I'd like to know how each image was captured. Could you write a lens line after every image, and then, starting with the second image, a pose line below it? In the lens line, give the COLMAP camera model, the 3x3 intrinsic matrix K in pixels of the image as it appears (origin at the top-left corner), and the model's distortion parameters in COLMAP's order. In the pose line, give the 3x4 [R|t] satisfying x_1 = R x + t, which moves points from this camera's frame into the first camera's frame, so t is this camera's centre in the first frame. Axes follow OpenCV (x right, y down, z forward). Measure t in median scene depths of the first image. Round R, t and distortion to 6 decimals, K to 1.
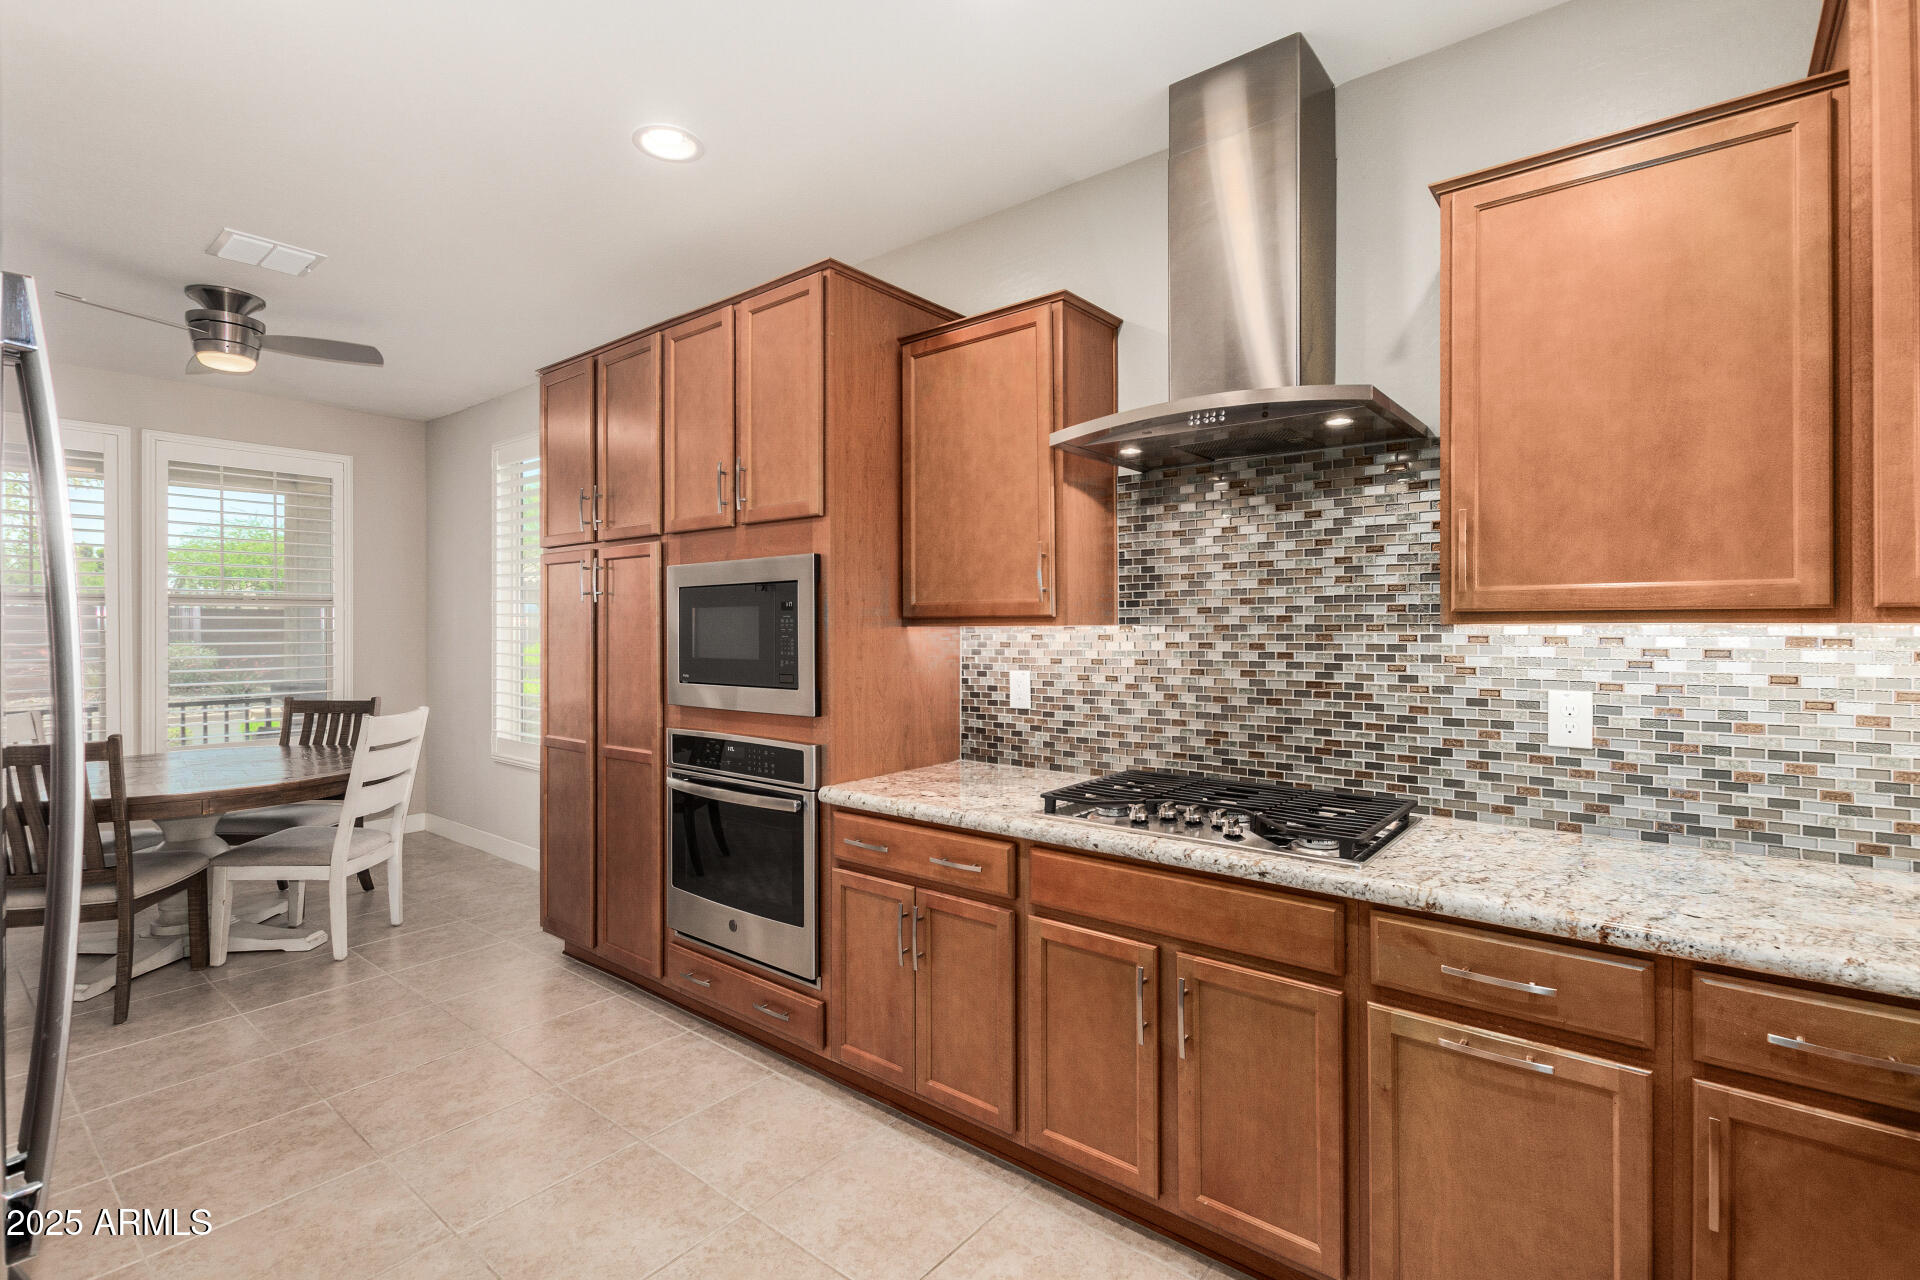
lens RADIAL K [[874.6, 0, 962.3], [0, 874.6, 630.6], [0, 0, 1]] dist [0.007007, -0.002137]
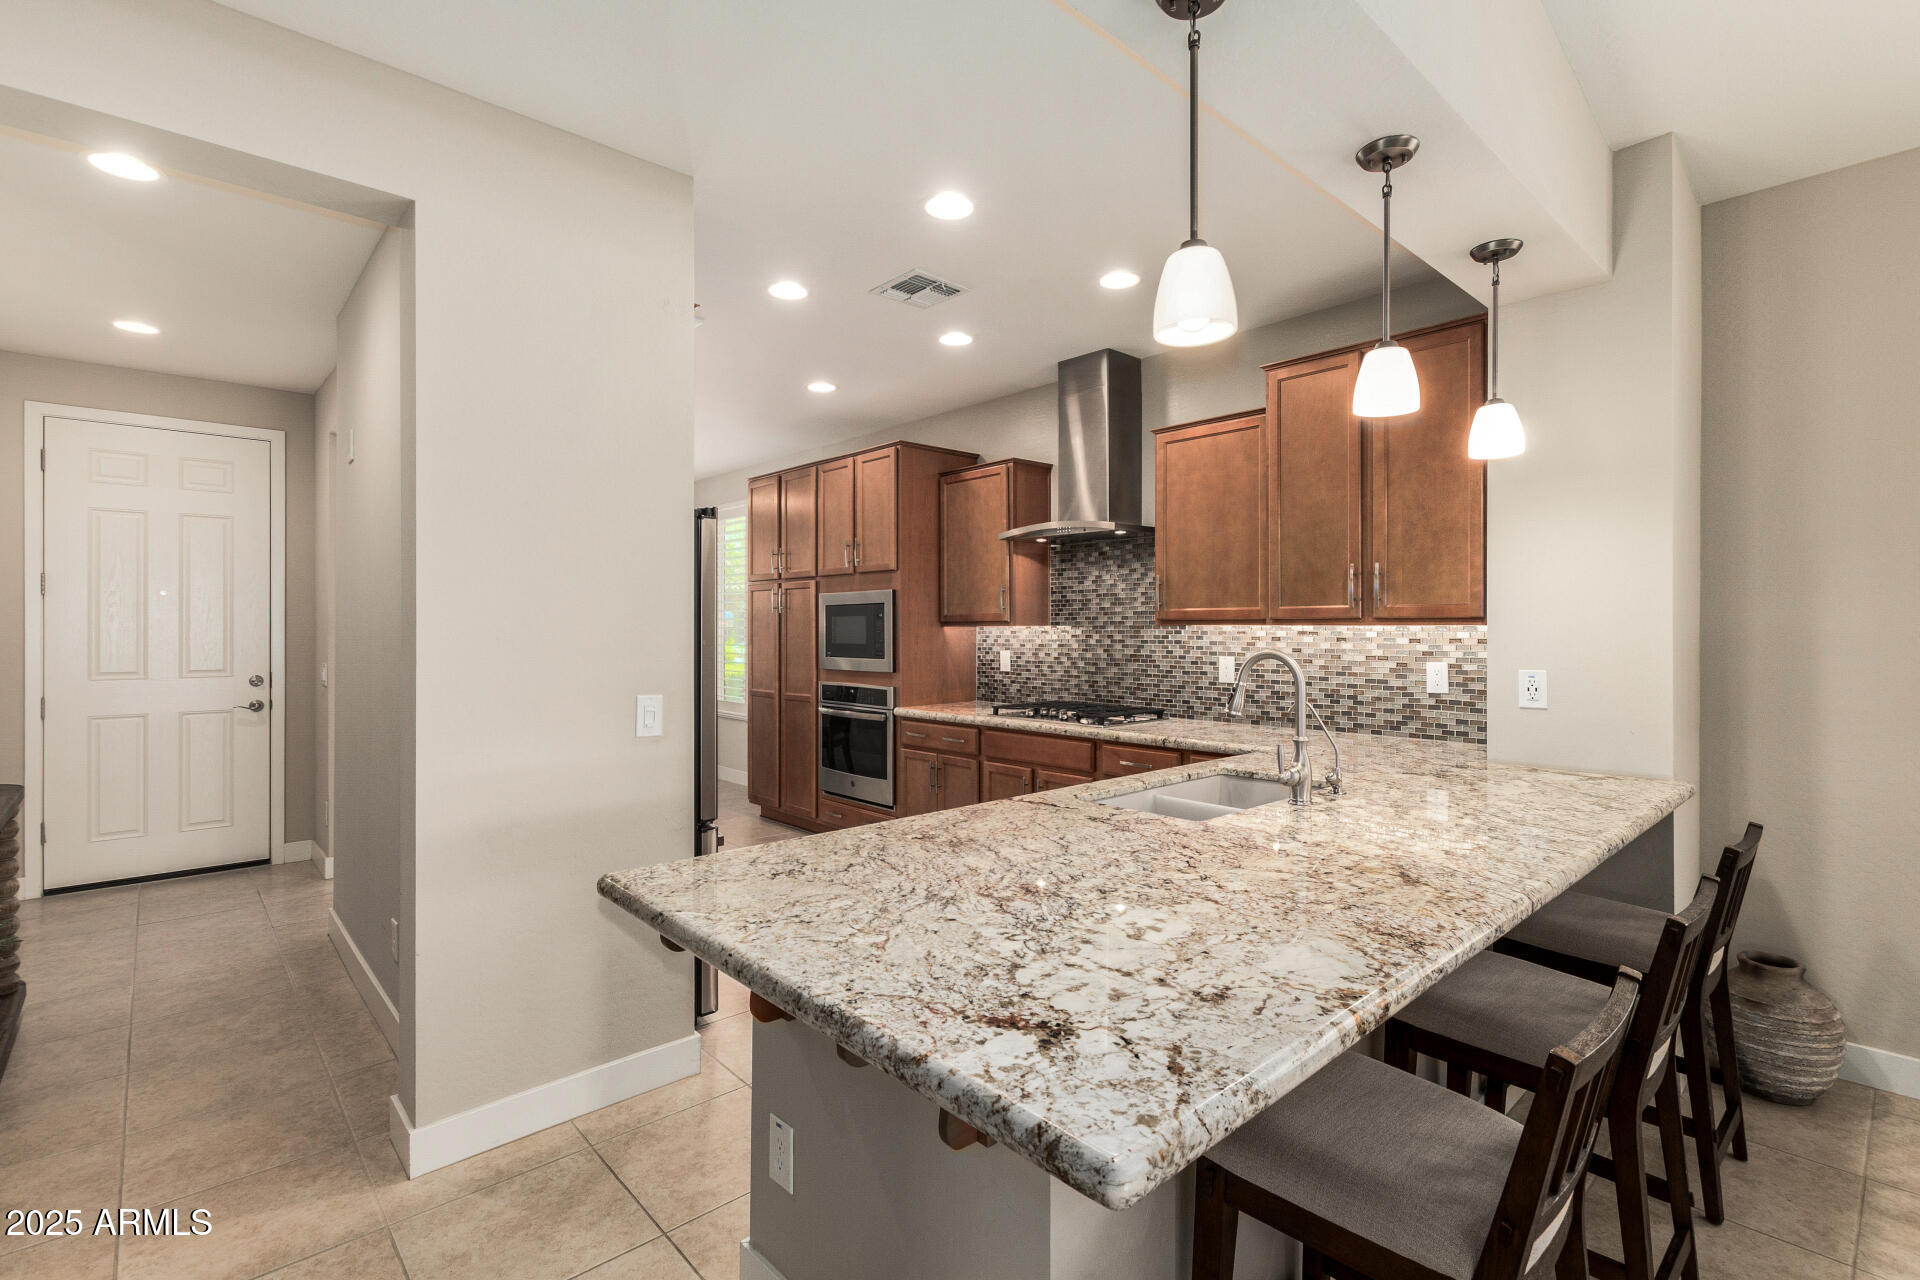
lens RADIAL K [[874.6, 0, 967.8], [0, 874.6, 629.6], [0, 0, 1]] dist [0.007007, -0.002137]
pose [[0.989110, 0.000033, -0.147178, 0.294590], [0.000009, 1.000000, 0.000285, 0.001443], [0.147178, -0.000283, 0.989110, -0.941050]]
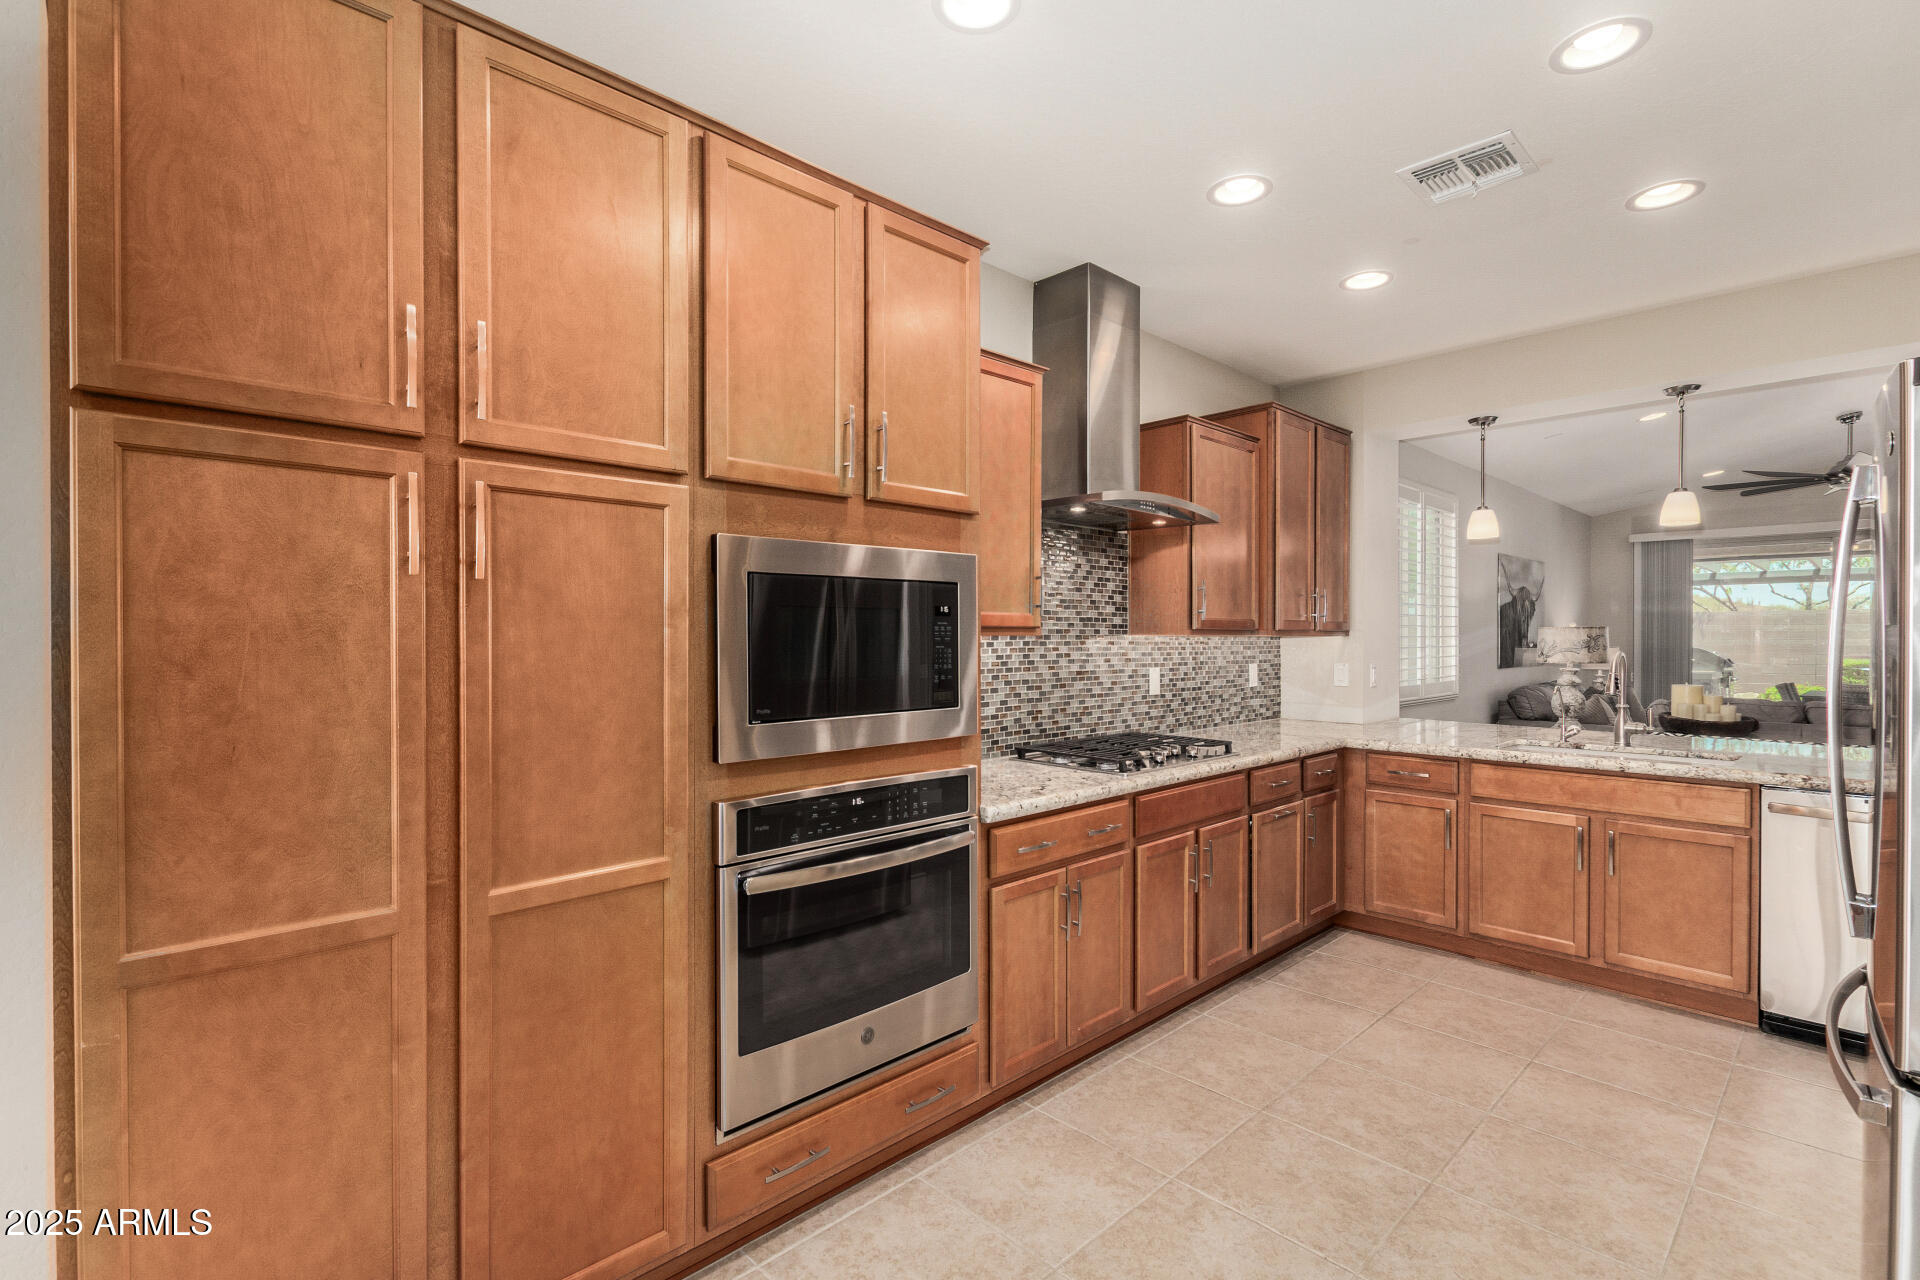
lens RADIAL K [[874.6, 0, 962.5], [0, 874.6, 644.0], [0, 0, 1]] dist [0.007007, -0.002137]
pose [[0.126944, -0.006311, 0.991890, -1.102977], [0.002724, 0.999978, 0.006013, -0.001091], [-0.991906, 0.001939, 0.126959, 0.919826]]
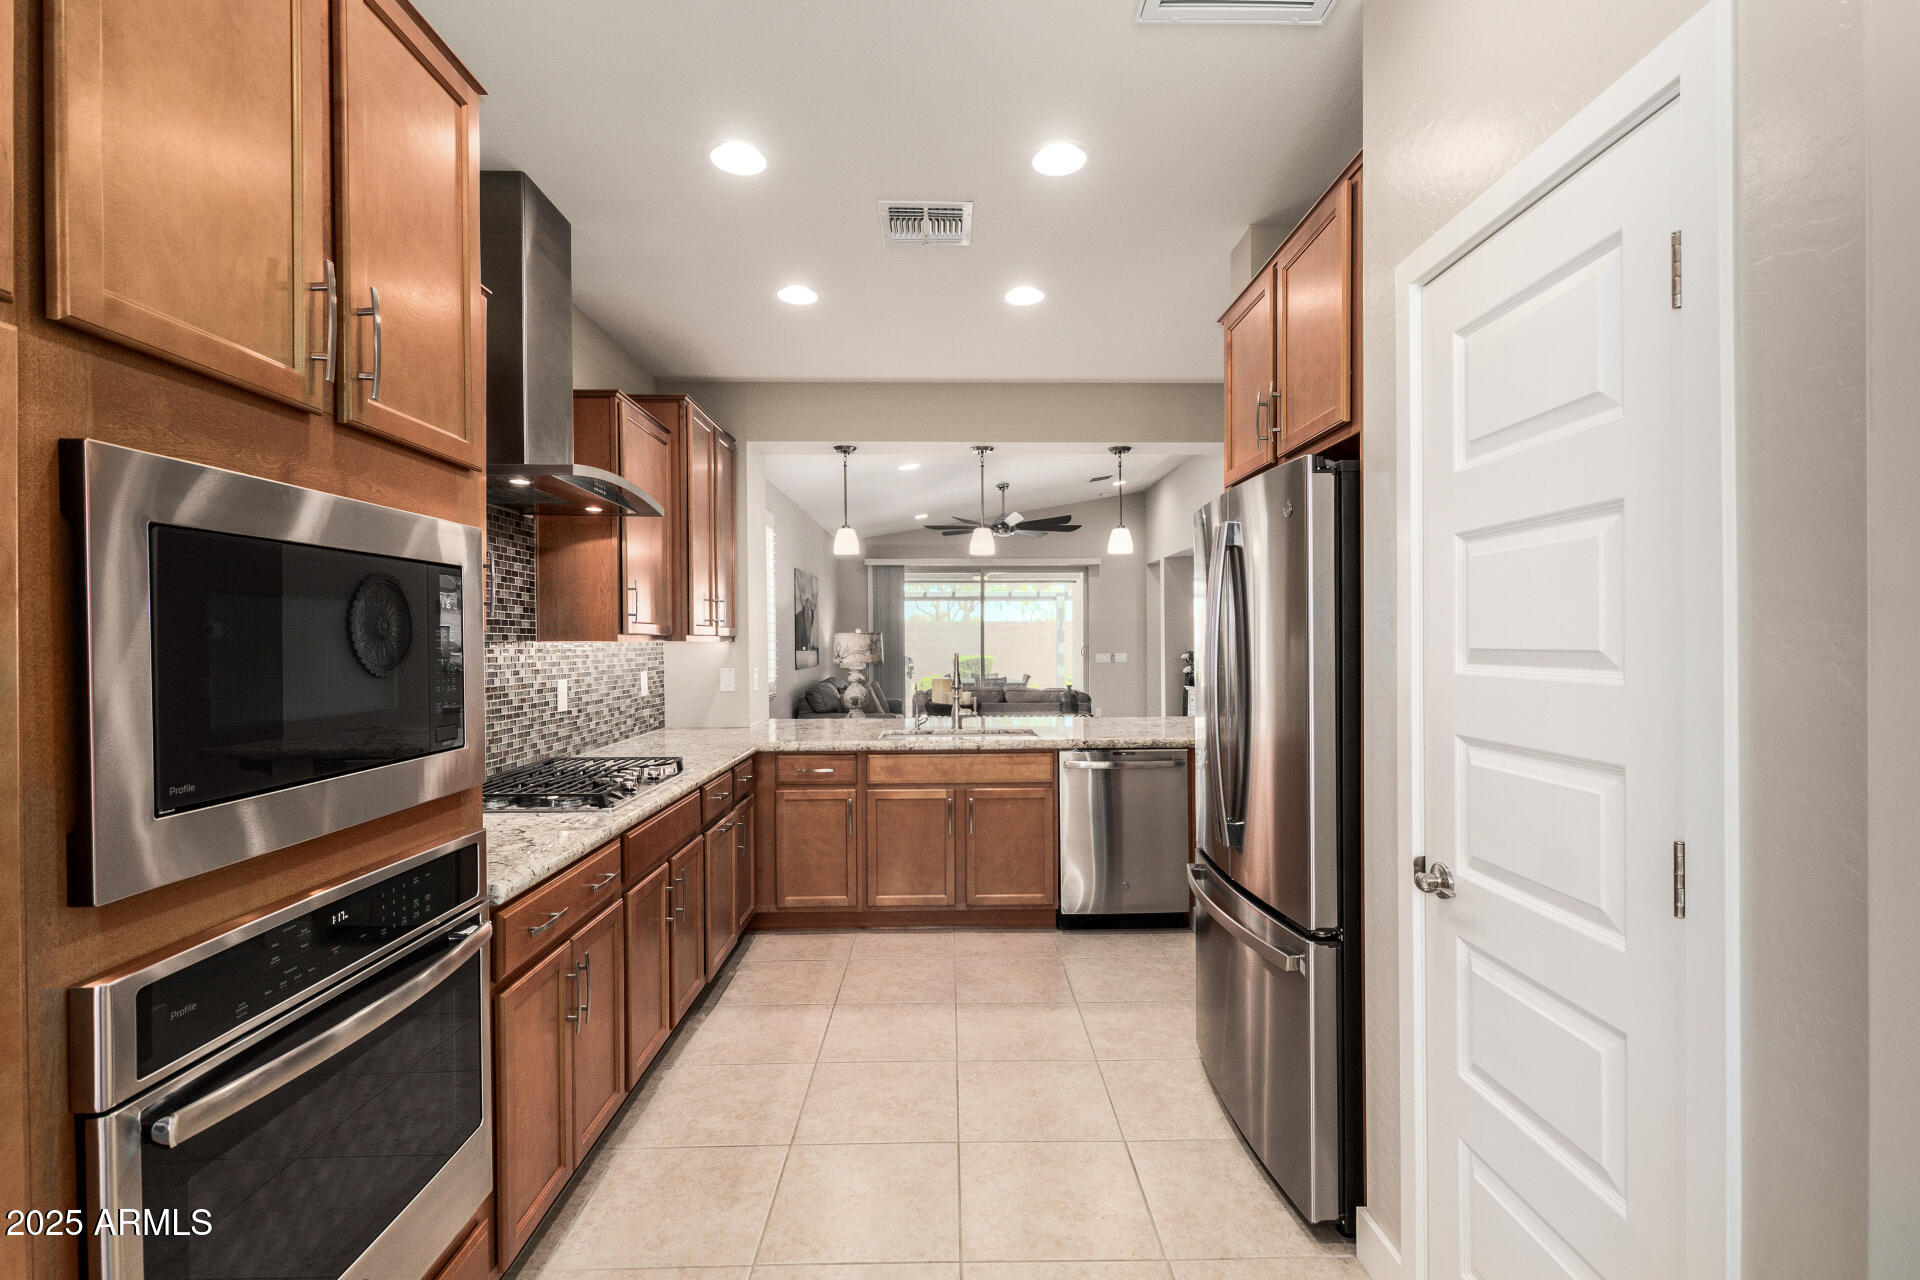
lens RADIAL K [[874.6, 0, 963.1], [0, 874.6, 646.2], [0, 0, 1]] dist [0.007007, -0.002137]
pose [[-0.641760, 0.000289, 0.766906, -0.911643], [0.009408, 0.999928, 0.007496, -0.003677], [-0.766848, 0.012026, -0.641716, 1.169730]]
